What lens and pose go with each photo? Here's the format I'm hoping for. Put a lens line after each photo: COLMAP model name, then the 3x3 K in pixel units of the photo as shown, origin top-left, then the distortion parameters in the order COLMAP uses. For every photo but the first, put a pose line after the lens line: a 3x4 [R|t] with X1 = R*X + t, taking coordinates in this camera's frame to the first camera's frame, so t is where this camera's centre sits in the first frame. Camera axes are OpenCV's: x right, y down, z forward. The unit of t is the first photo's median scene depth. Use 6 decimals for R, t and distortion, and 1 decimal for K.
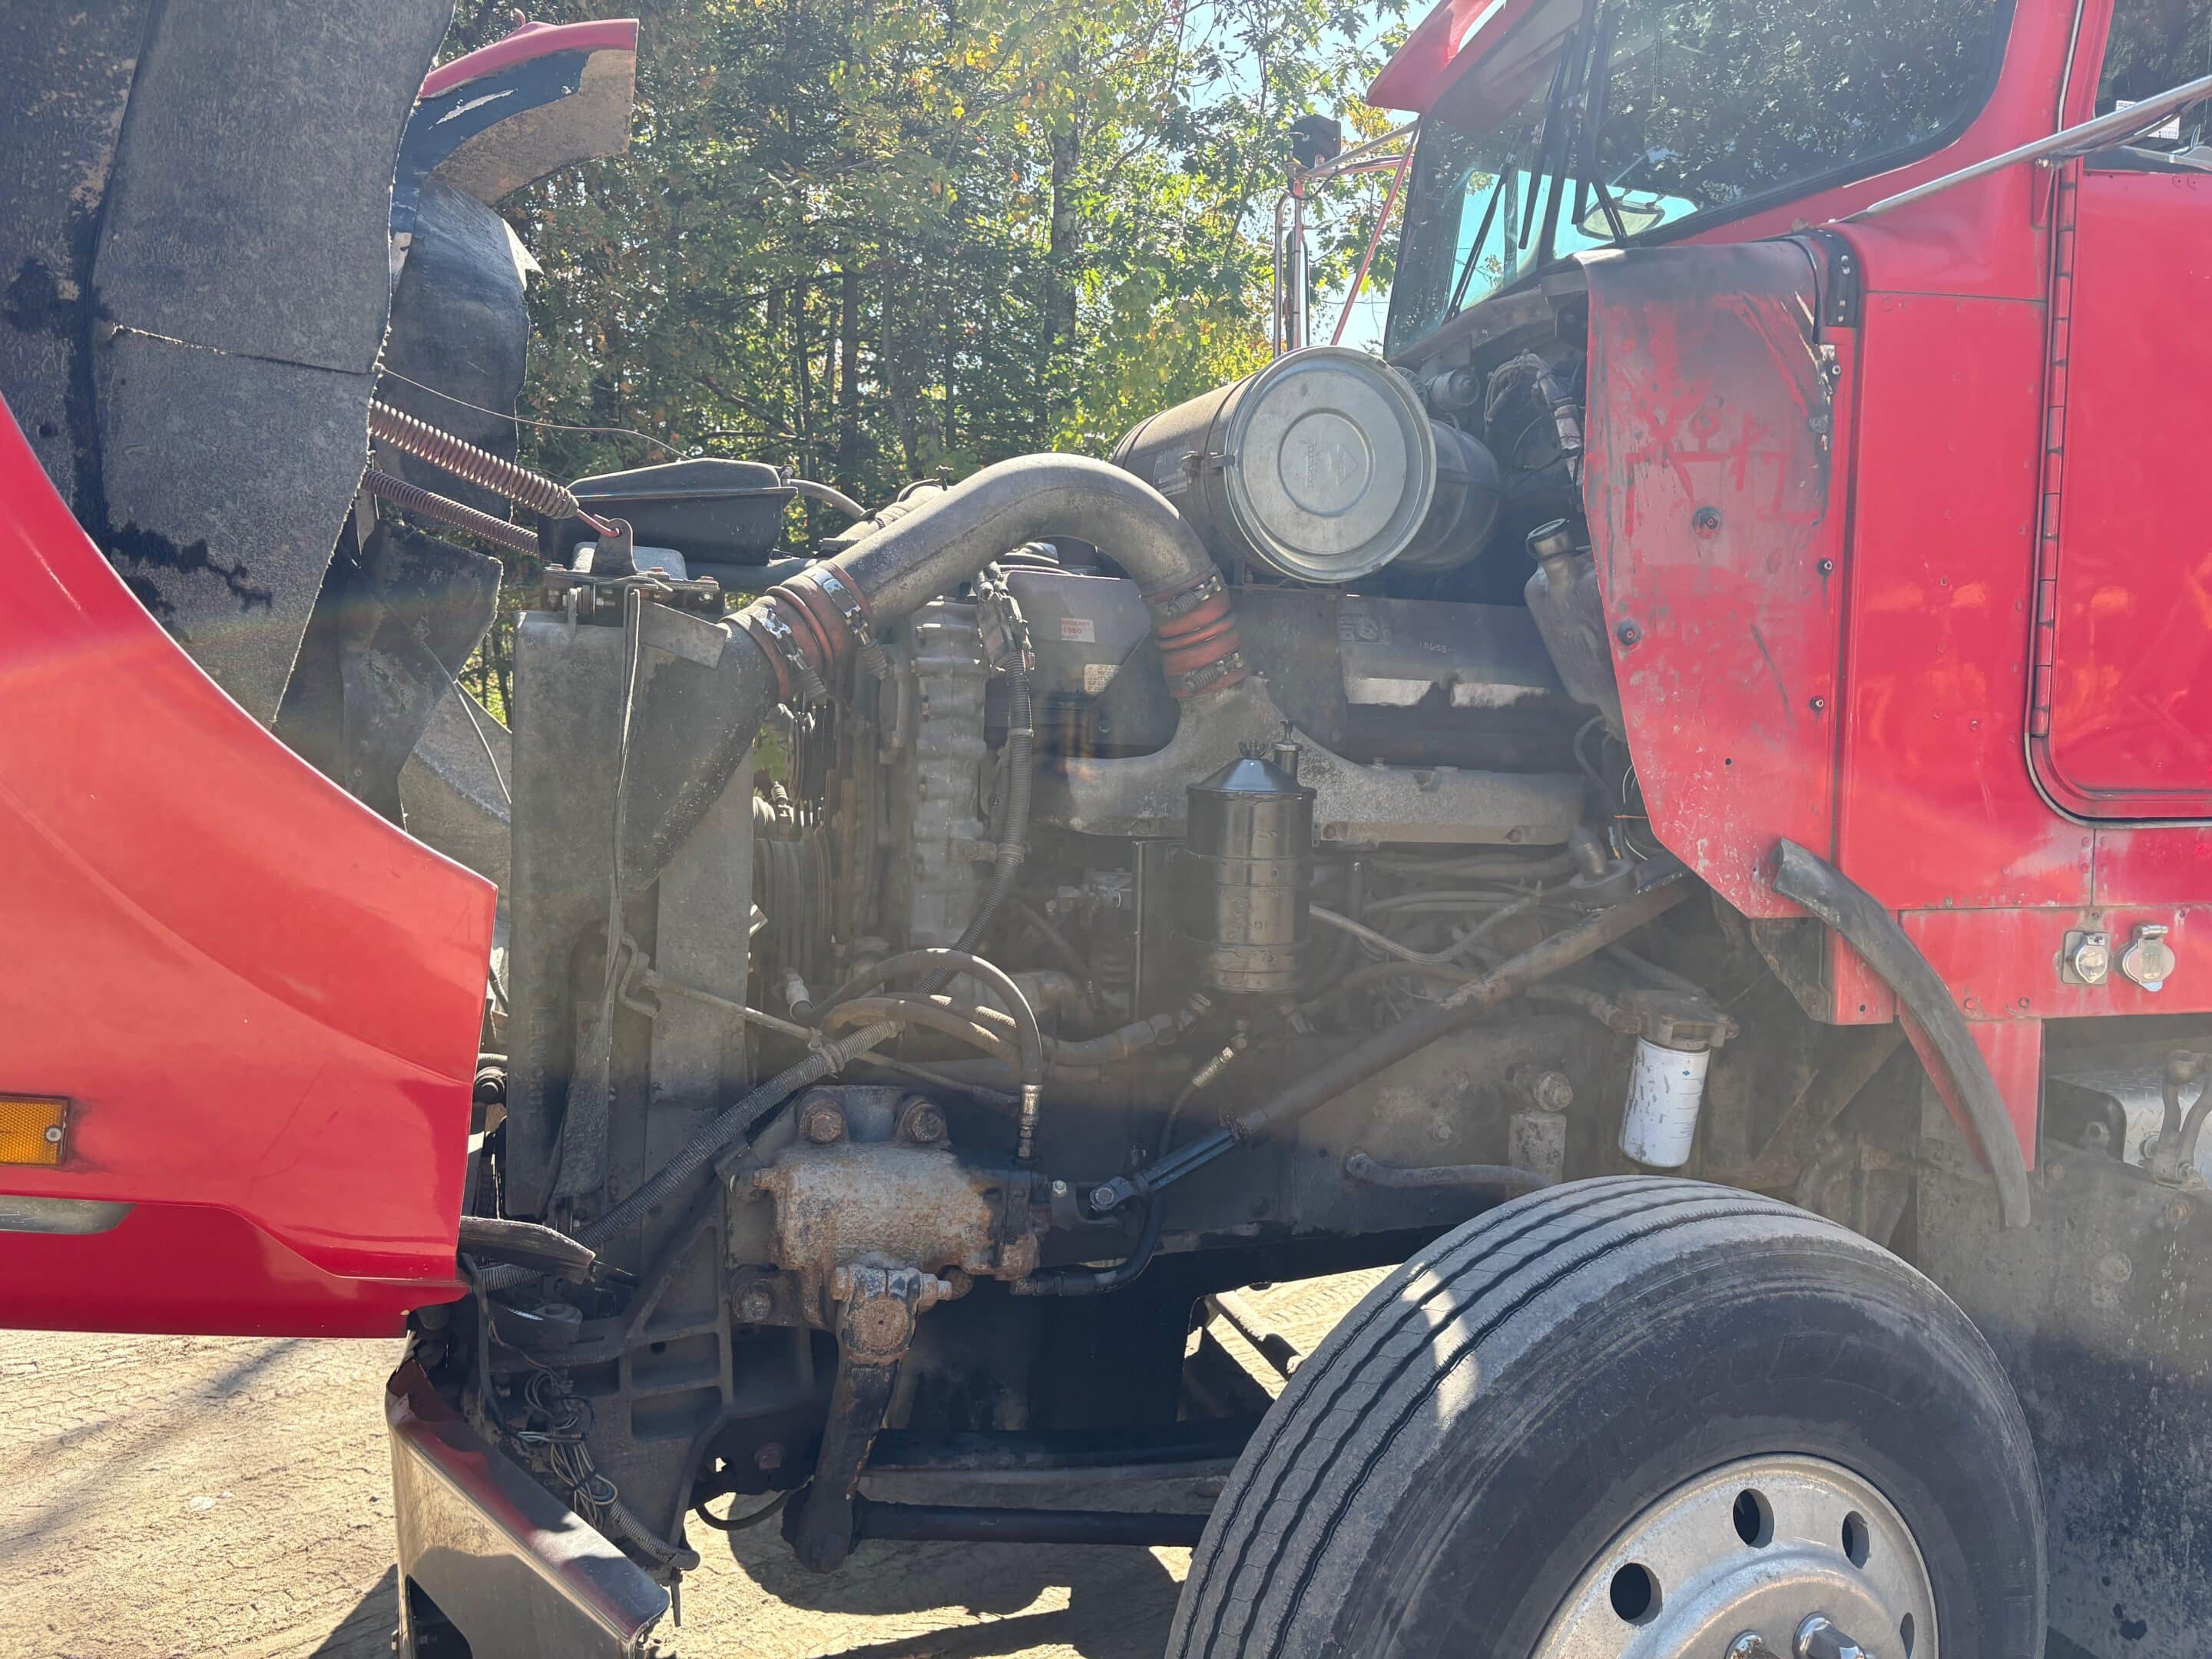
lens RADIAL K [[1788.0, 0, 1106.0], [0, 1788.0, 829.5], [0, 0, 1]] dist [0.012050, -0.013231]
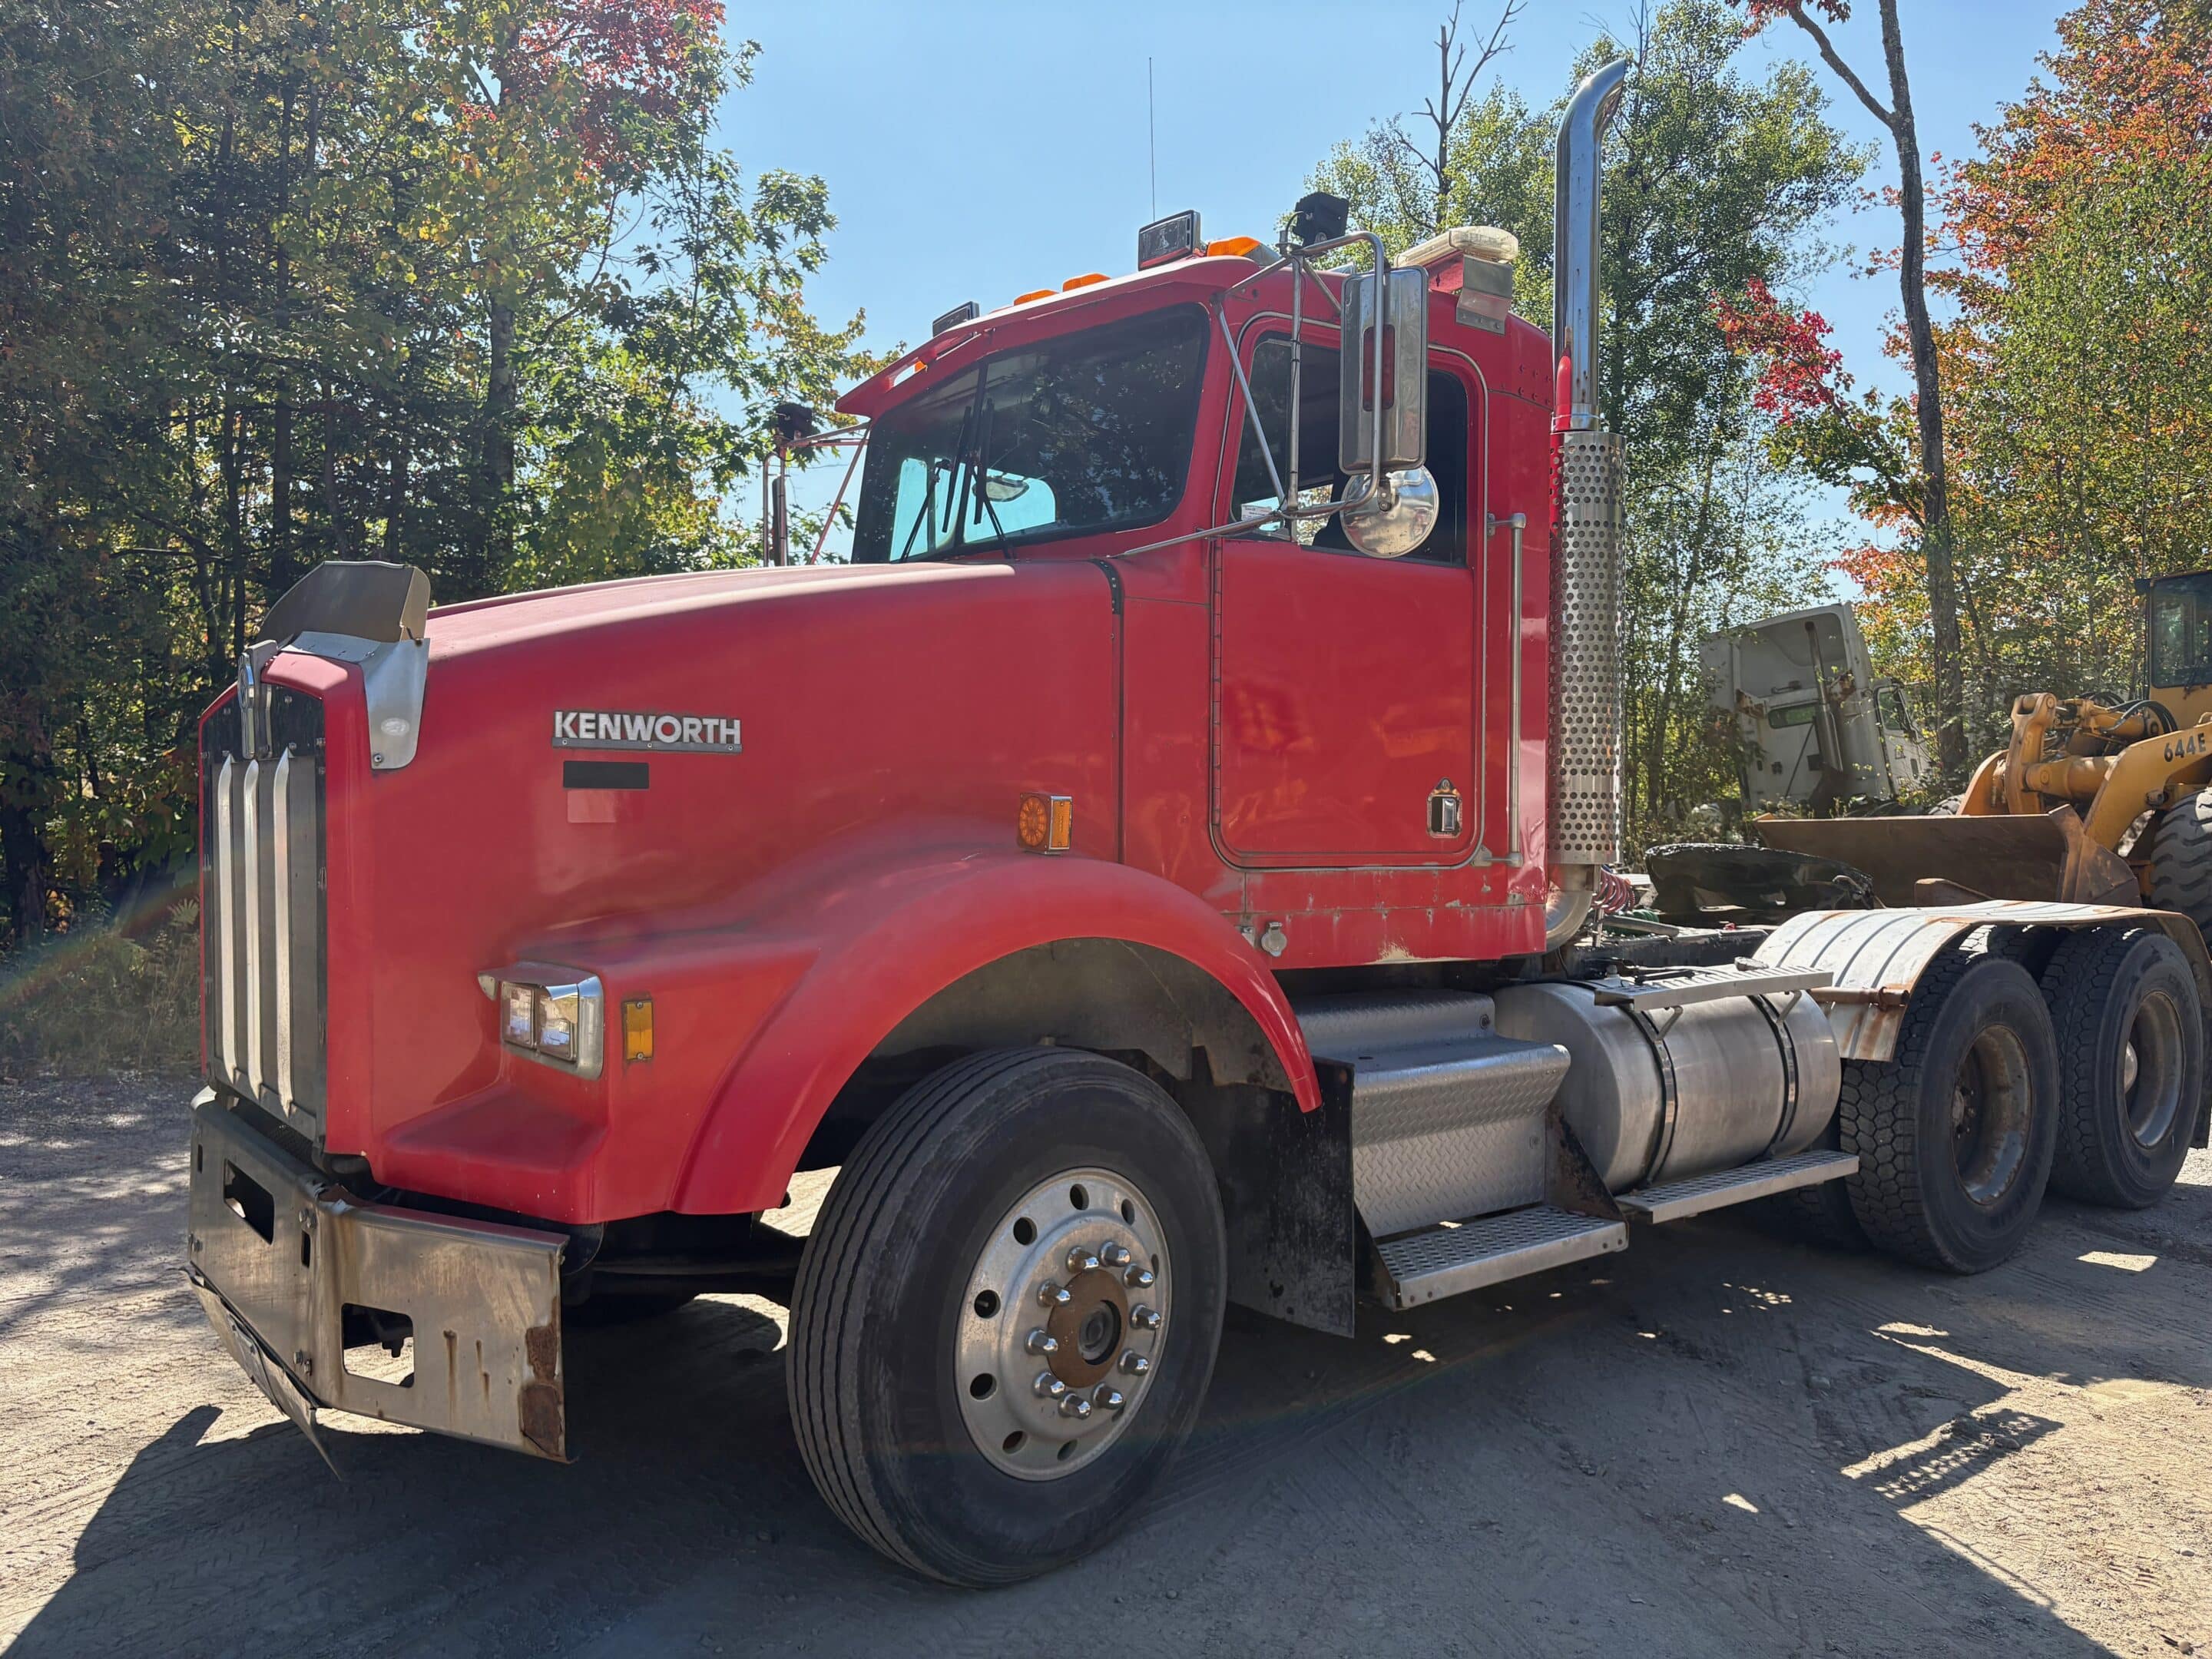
lens RADIAL K [[1788.0, 0, 1106.0], [0, 1788.0, 829.5], [0, 0, 1]] dist [0.012050, -0.013231]
pose [[0.944417, -0.002876, 0.328737, -0.043292], [0.024924, 0.997710, -0.062874, 0.013893], [-0.327804, 0.067573, 0.942326, -0.148505]]
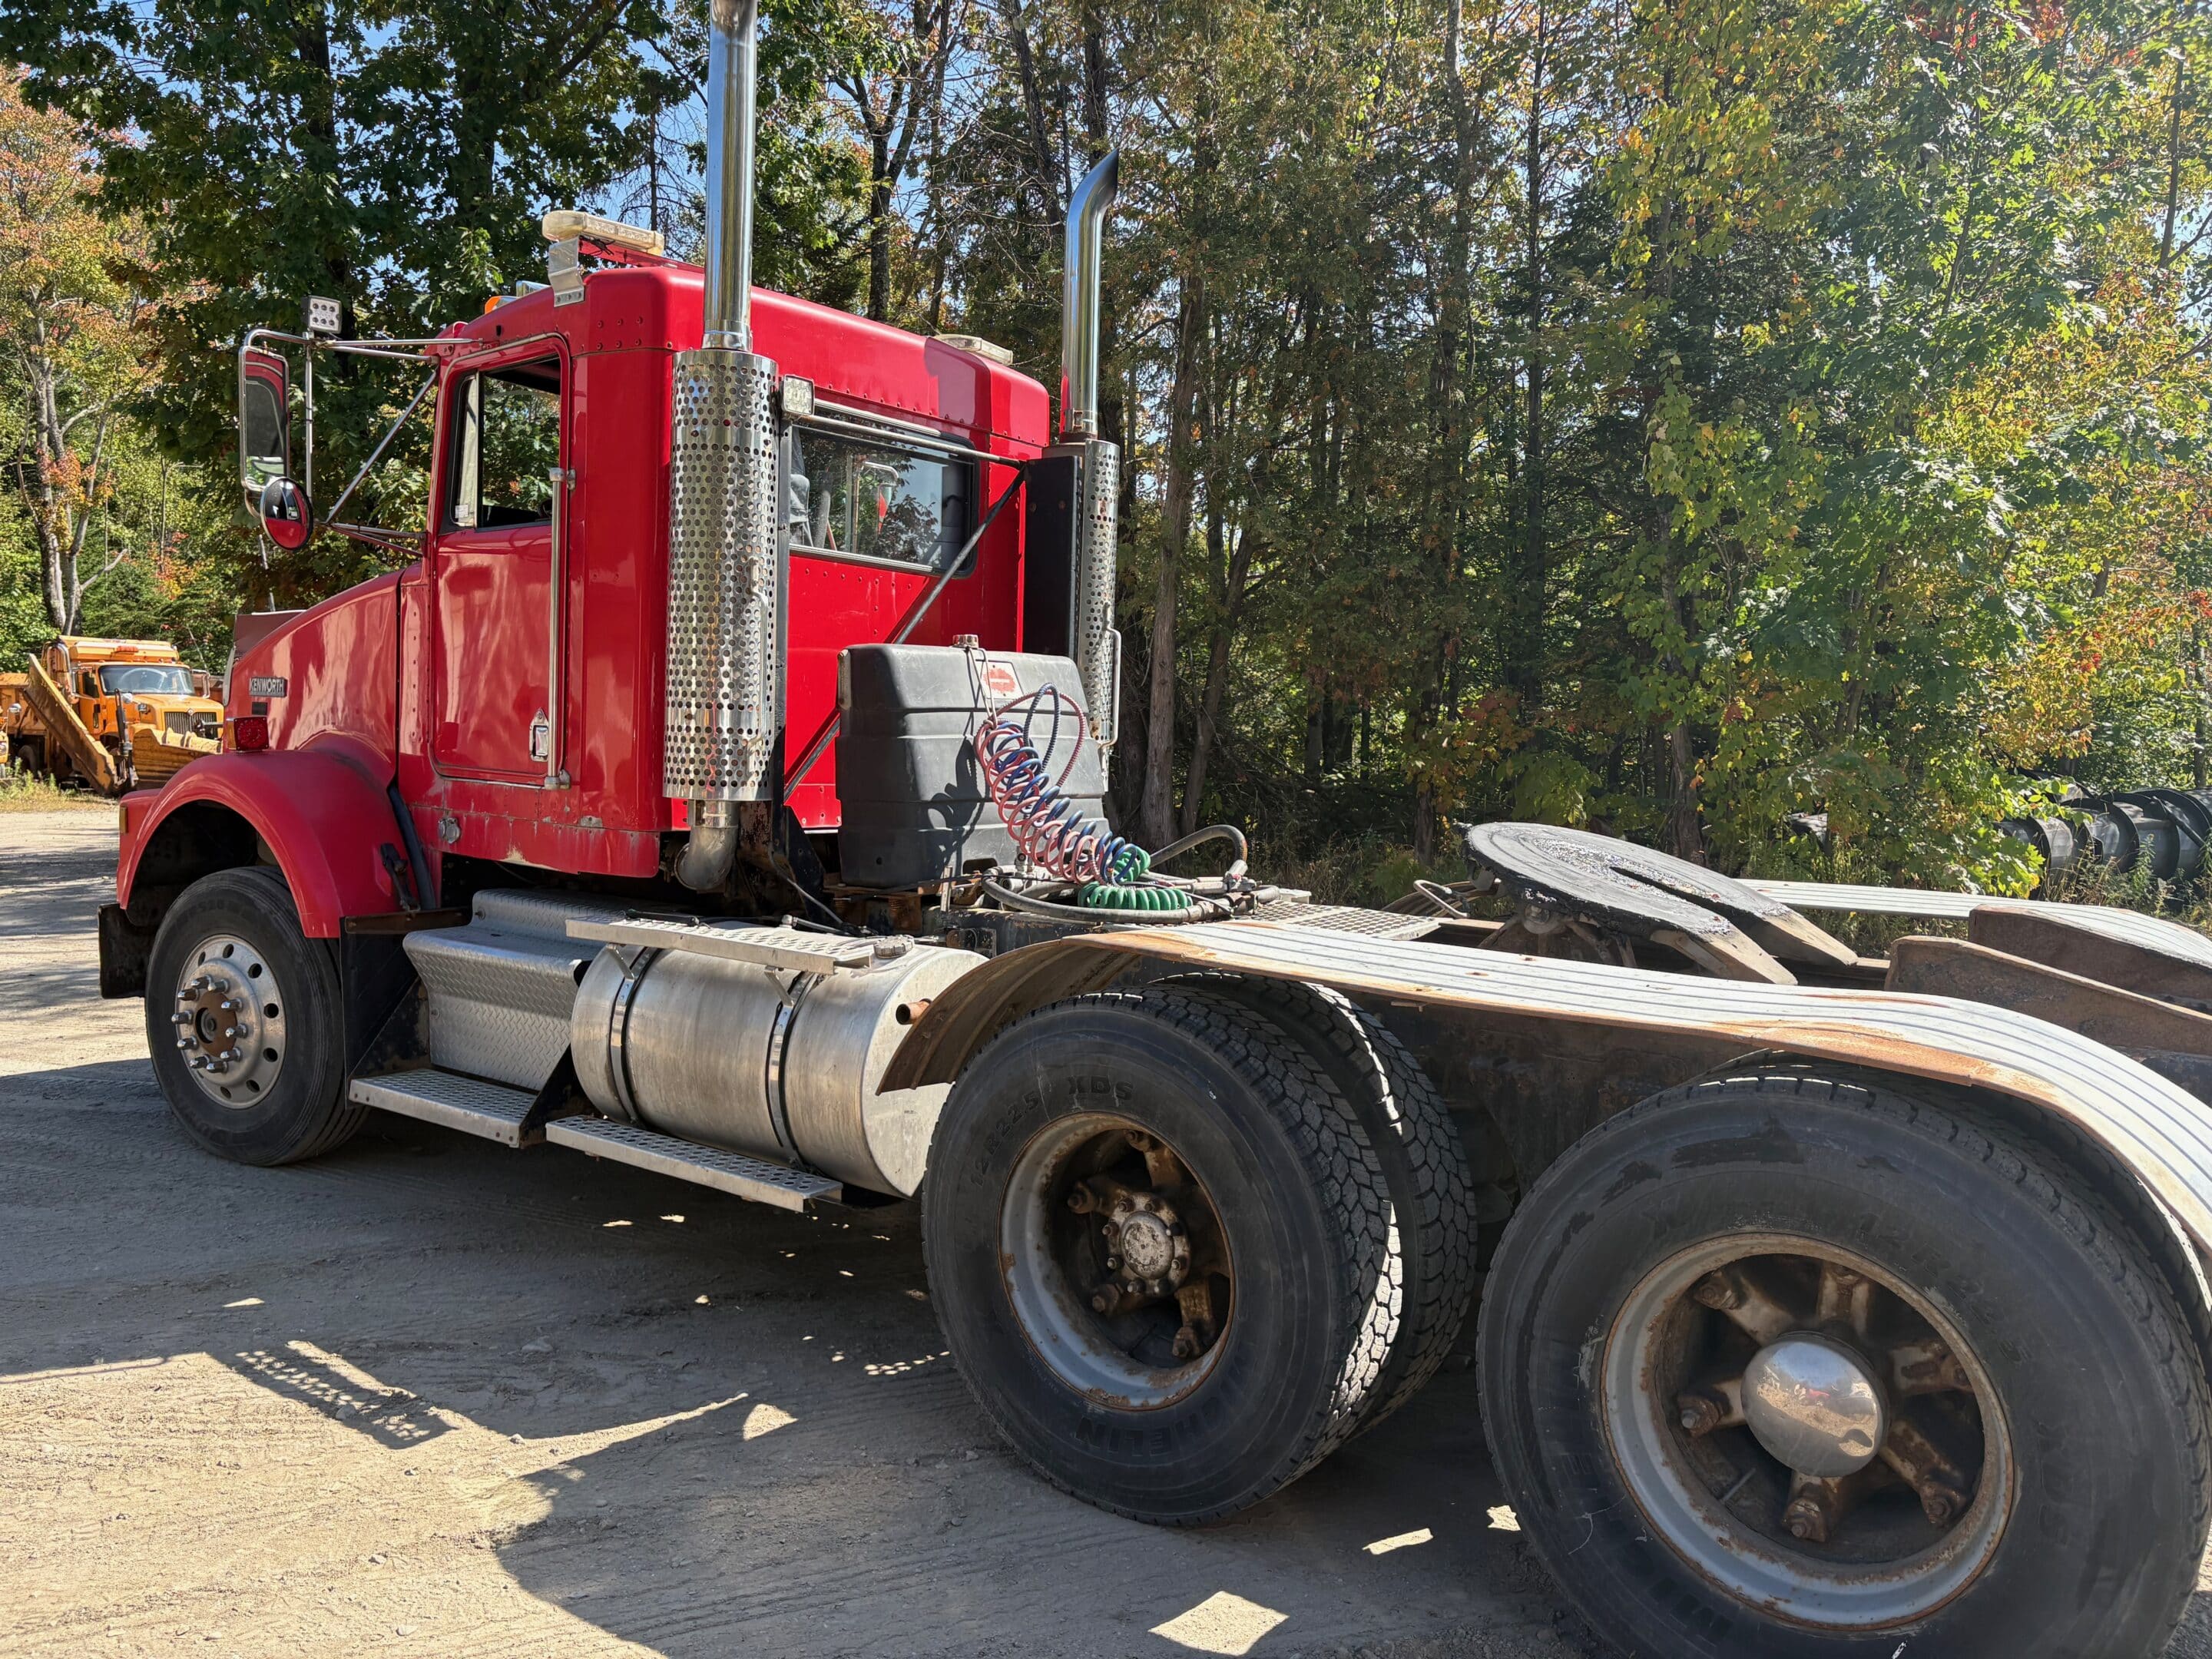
lens RADIAL K [[1788.0, 0, 1106.0], [0, 1788.0, 829.5], [0, 0, 1]] dist [0.012050, -0.013231]
pose [[0.509763, 0.063265, -0.857986, 0.639217], [-0.093574, 0.995453, 0.017806, -0.012340], [0.855211, 0.071208, 0.513365, 0.093061]]
